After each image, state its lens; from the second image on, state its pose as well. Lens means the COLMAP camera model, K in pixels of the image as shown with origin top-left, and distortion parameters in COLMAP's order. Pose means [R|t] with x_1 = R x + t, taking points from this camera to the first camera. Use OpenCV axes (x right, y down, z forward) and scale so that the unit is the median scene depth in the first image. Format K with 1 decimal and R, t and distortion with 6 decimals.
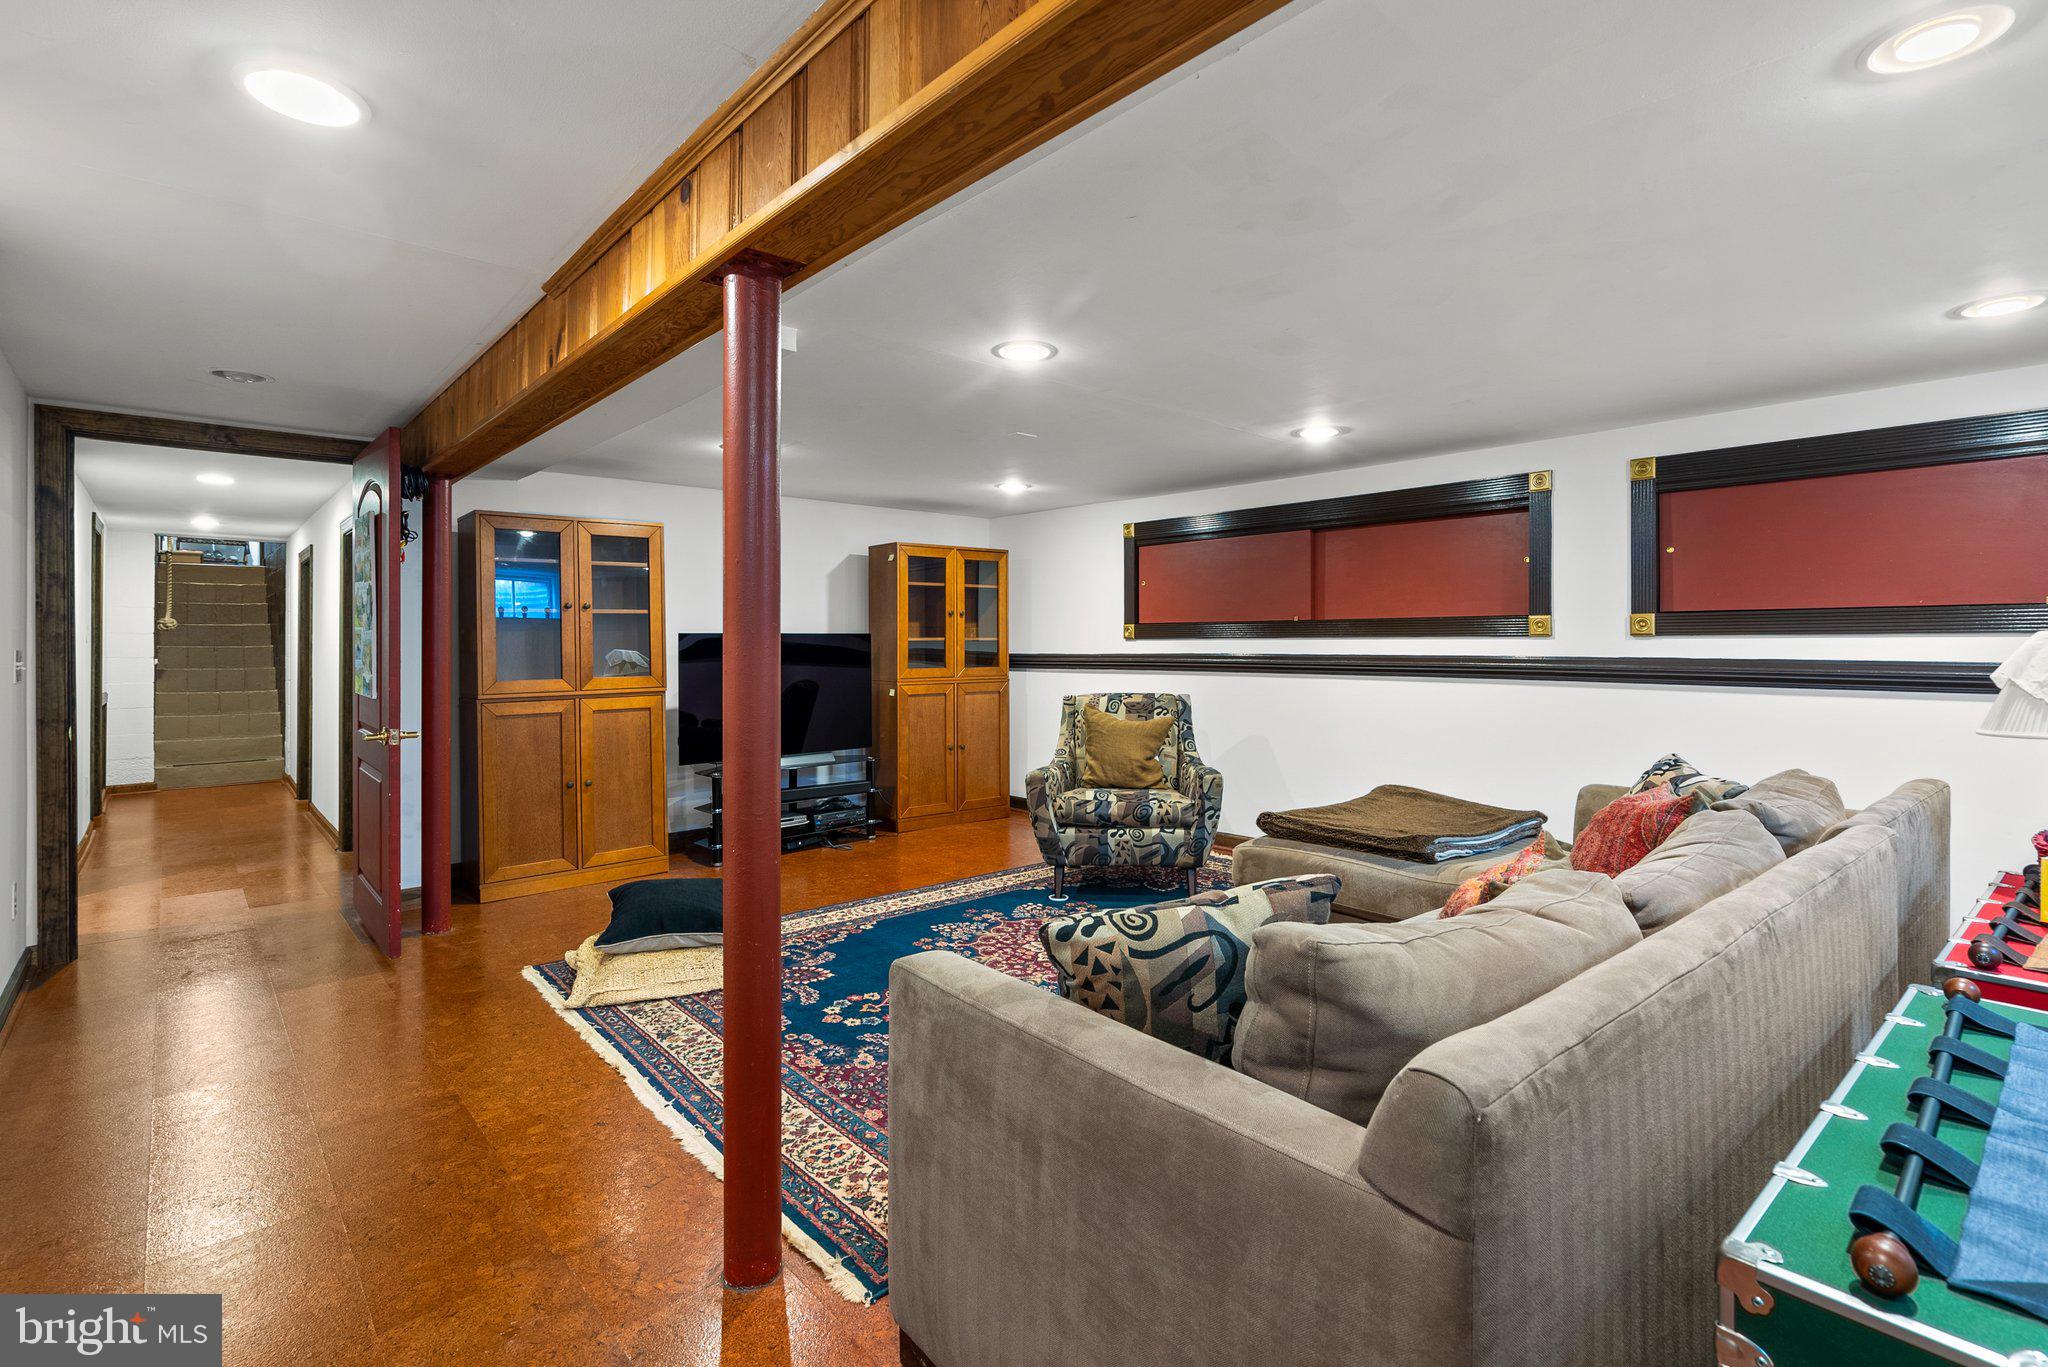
lens RADIAL K [[956.0, 0, 1028.1], [0, 956.0, 644.6], [0, 0, 1]] dist [-0.003961, -0.000360]
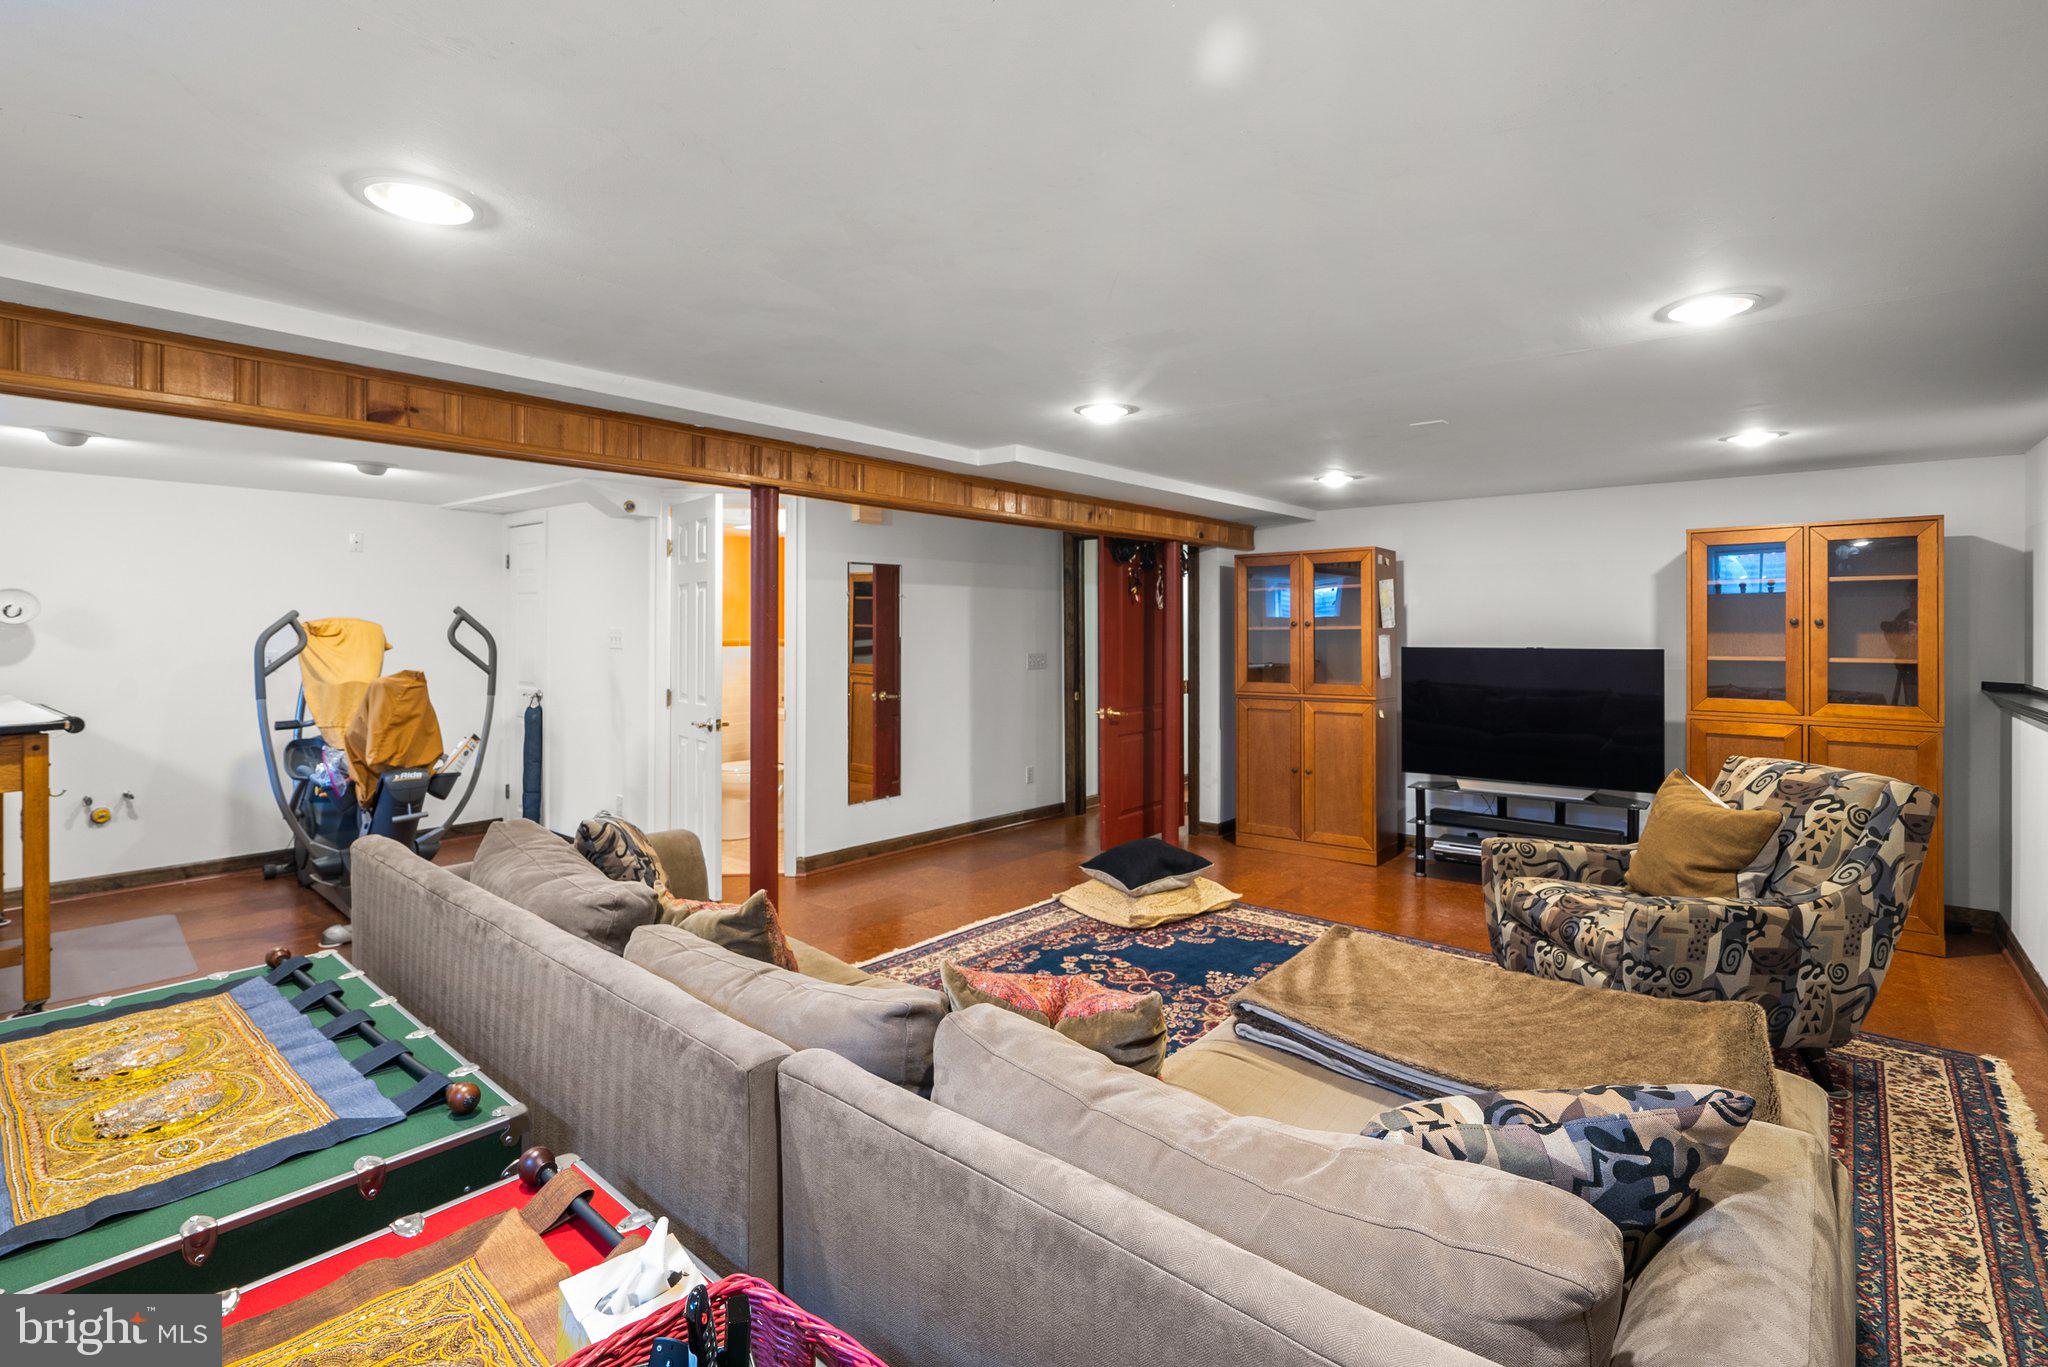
lens RADIAL K [[956.0, 0, 1028.1], [0, 956.0, 644.6], [0, 0, 1]] dist [-0.003961, -0.000360]
pose [[0.154978, 0.021272, -0.987689, 0.837357], [-0.000208, 0.999769, 0.021500, -0.050190], [0.987918, -0.003126, 0.154947, 0.586385]]
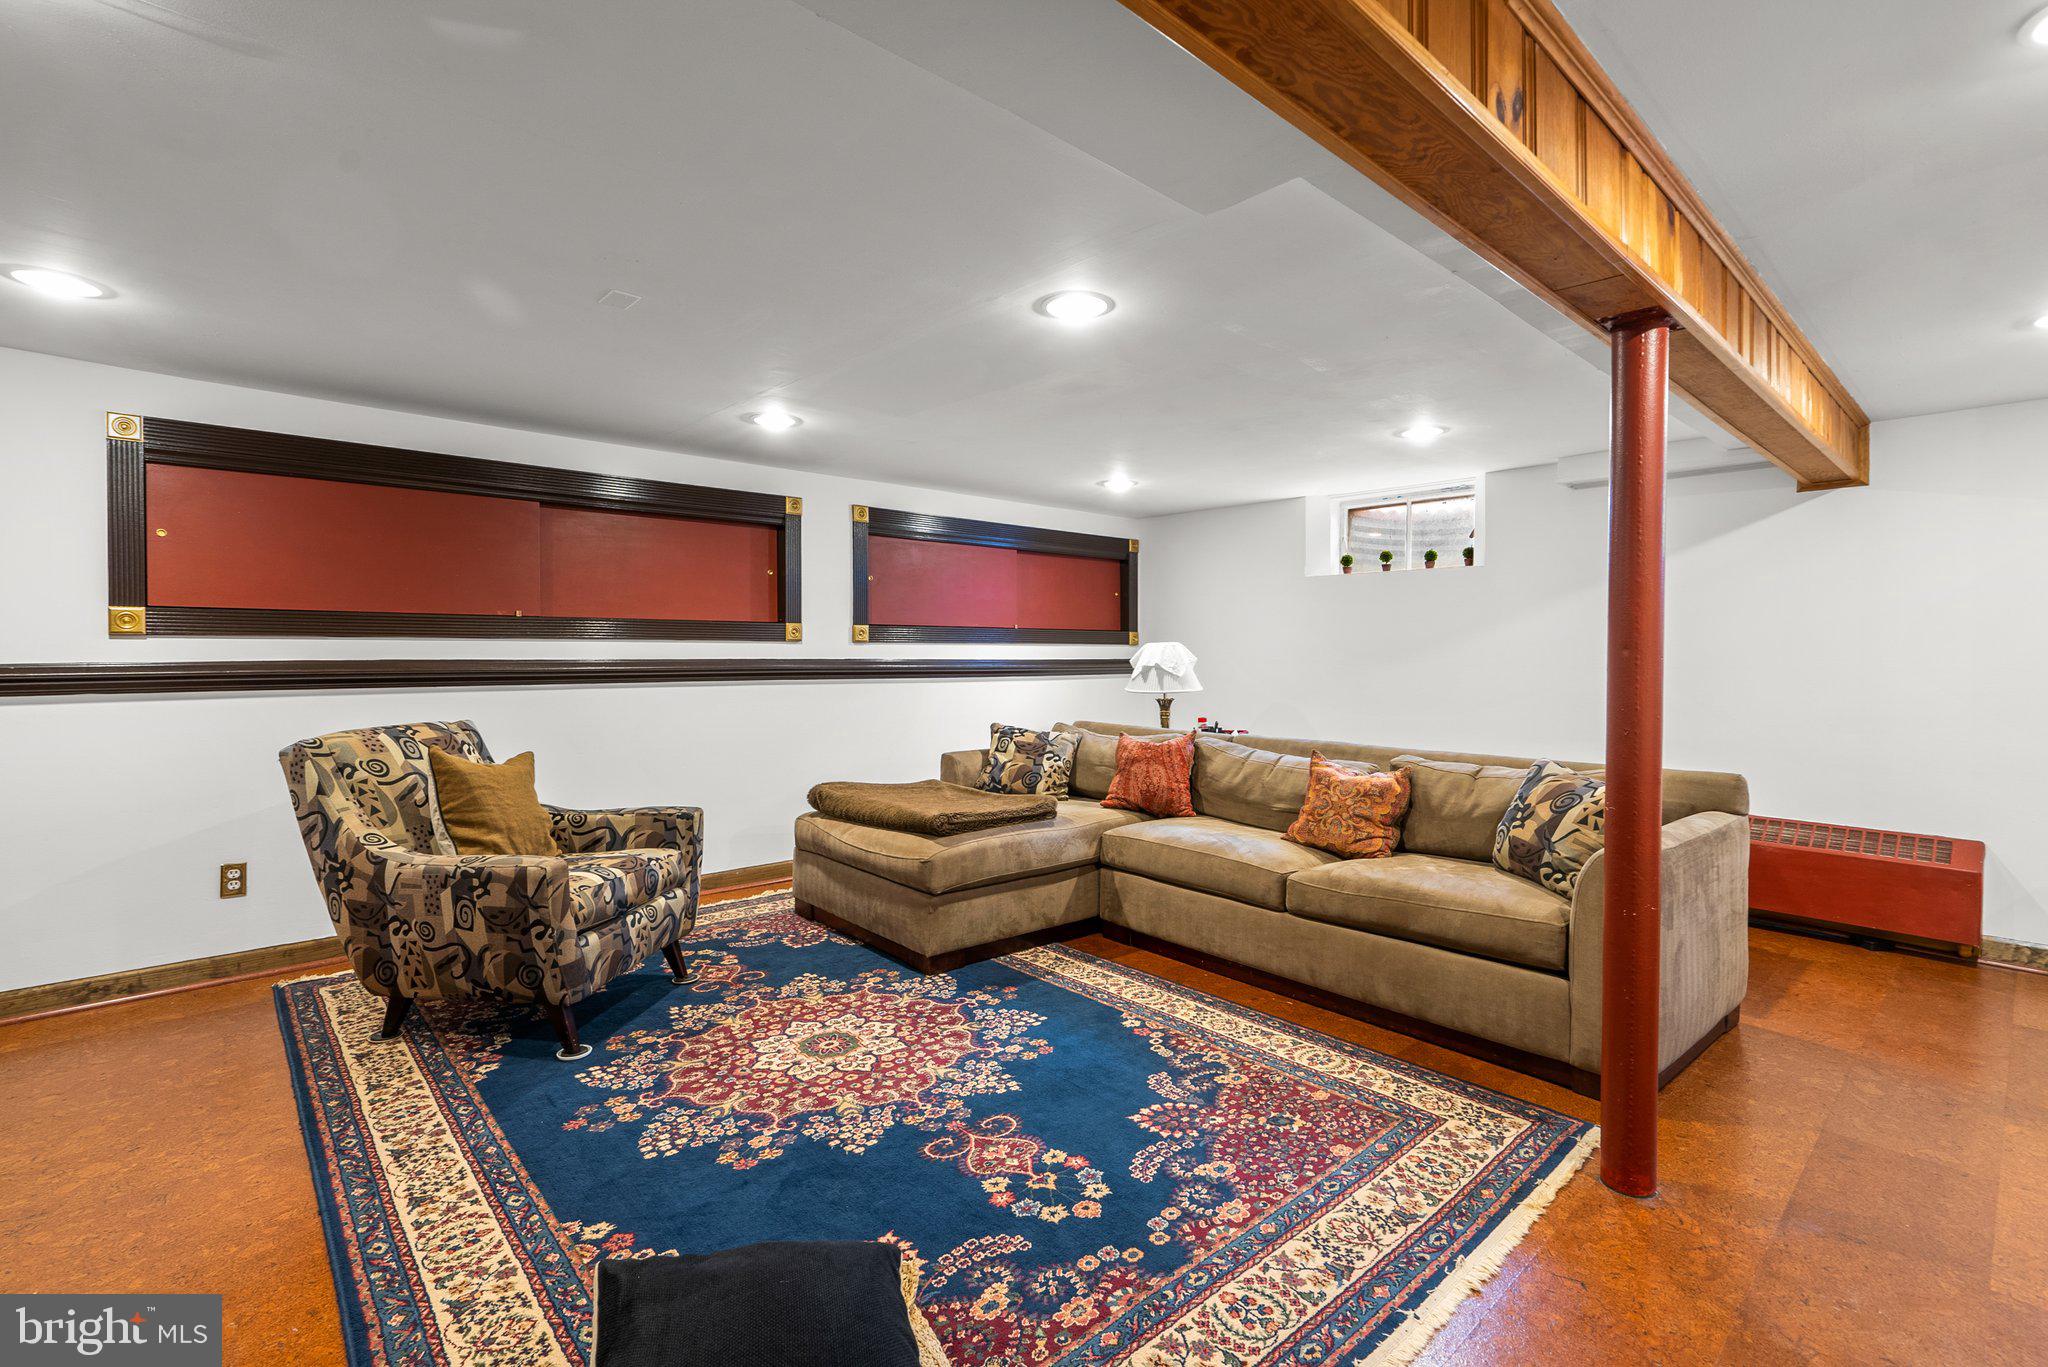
lens RADIAL K [[937.9, 0, 1018.3], [0, 937.9, 663.3], [0, 0, 1]] dist [0.000615, 0.000374]
pose [[-0.009645, -0.014785, 0.999844, -0.674706], [-0.003663, 0.999885, 0.014750, 0.000351], [-0.999947, -0.003520, -0.009698, 0.833957]]
